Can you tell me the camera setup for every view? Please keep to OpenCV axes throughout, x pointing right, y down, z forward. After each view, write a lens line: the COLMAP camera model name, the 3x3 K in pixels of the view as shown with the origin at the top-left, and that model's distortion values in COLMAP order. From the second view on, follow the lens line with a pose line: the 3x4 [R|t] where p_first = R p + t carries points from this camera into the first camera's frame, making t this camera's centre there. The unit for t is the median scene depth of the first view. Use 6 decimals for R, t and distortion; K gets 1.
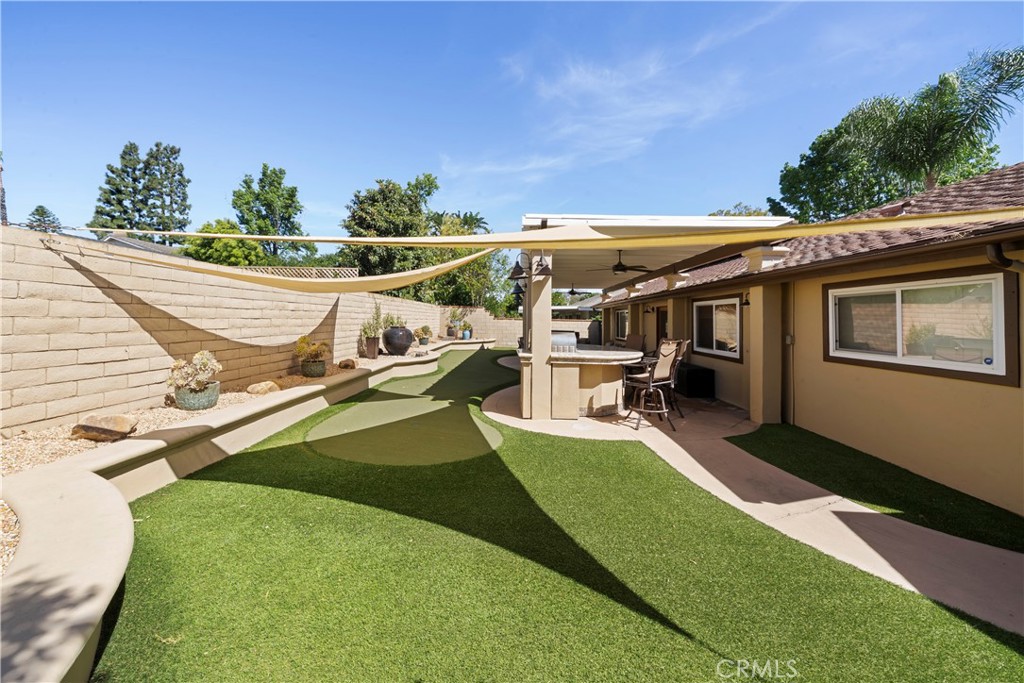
lens RADIAL K [[359.2, 0, 520.6], [0, 359.2, 320.9], [0, 0, 1]] dist [-0.009300, -0.000887]
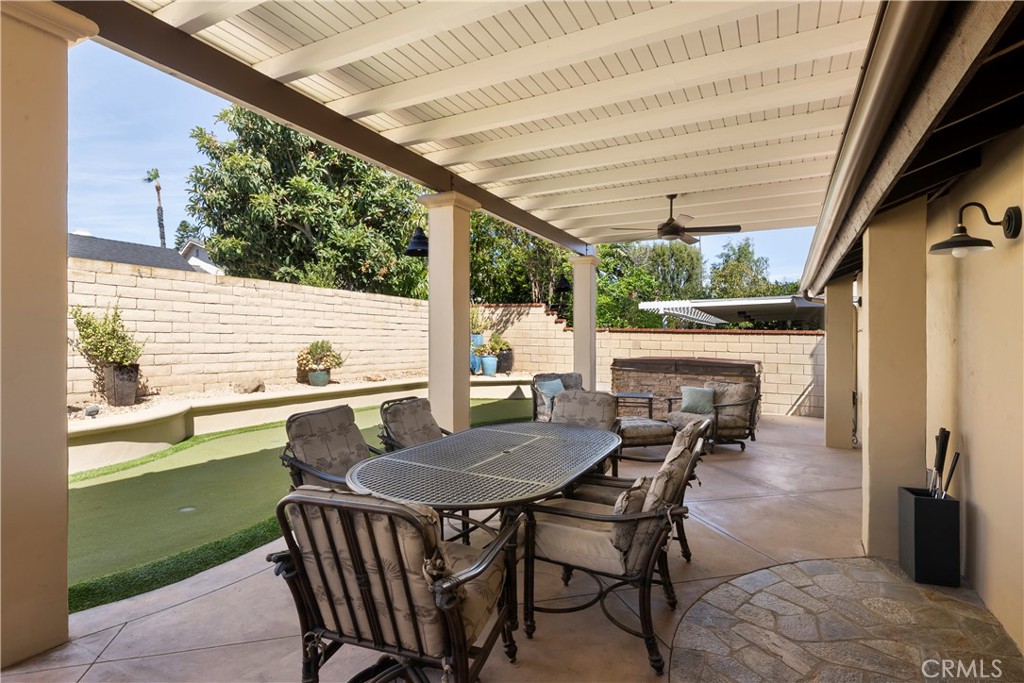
lens RADIAL K [[497.4, 0, 515.2], [0, 497.4, 342.0], [0, 0, 1]] dist [-0.018641, 0.000113]
pose [[0.873487, 0.001988, -0.486844, 0.124413], [-0.002065, 0.999998, 0.000379, 0.008462], [0.486843, 0.000674, 0.873489, 0.295227]]
